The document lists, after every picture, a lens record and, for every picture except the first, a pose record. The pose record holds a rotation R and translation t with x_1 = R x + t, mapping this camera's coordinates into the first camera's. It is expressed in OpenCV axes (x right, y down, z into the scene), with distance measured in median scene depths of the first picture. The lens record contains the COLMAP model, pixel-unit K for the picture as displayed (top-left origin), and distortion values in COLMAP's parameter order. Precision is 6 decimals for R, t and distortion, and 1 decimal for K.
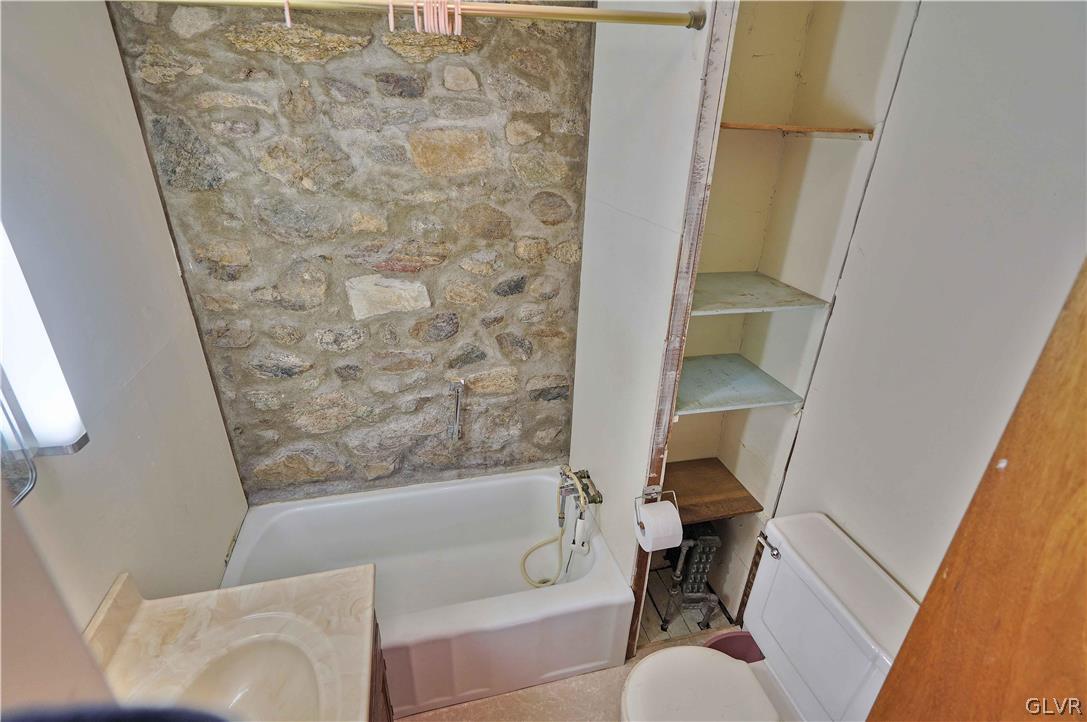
lens RADIAL K [[507.6, 0, 543.5], [0, 507.6, 361.0], [0, 0, 1]] dist [-0.000531, 0.001540]
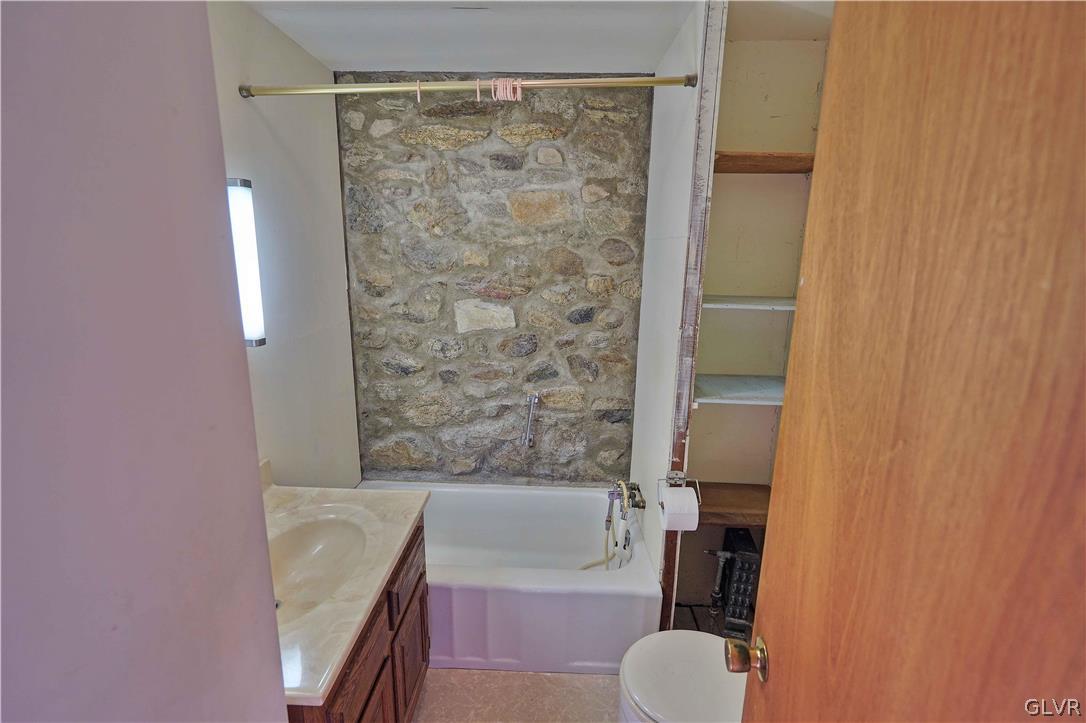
lens RADIAL K [[491.2, 0, 543.0], [0, 491.2, 361.5], [0, 0, 1]] dist [-0.001828, 0.001507]
pose [[0.960636, 0.049524, -0.273359, 0.192034], [-0.109387, 0.971924, -0.208323, 0.237559], [0.255367, 0.230025, 0.939083, -0.108038]]
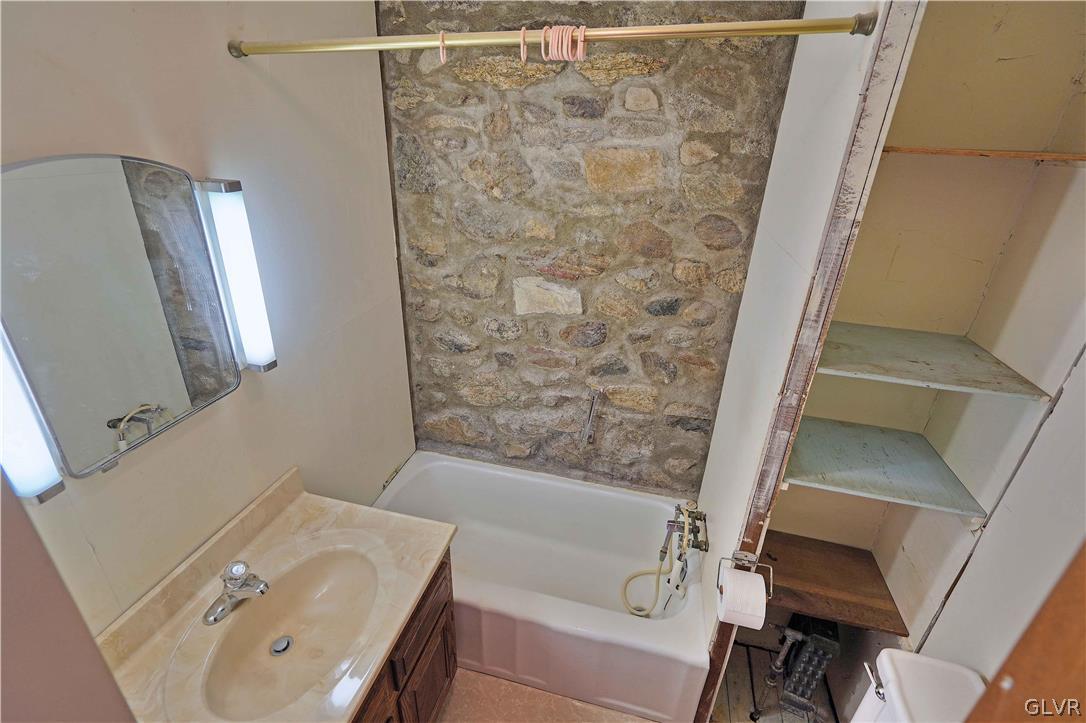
lens RADIAL K [[491.2, 0, 543.0], [0, 491.2, 361.5], [0, 0, 1]] dist [-0.001828, 0.001507]
pose [[0.879659, 0.203948, -0.429656, 0.179822], [-0.209918, 0.977126, 0.034042, -0.029578], [0.426771, 0.060247, 0.902351, 0.050554]]
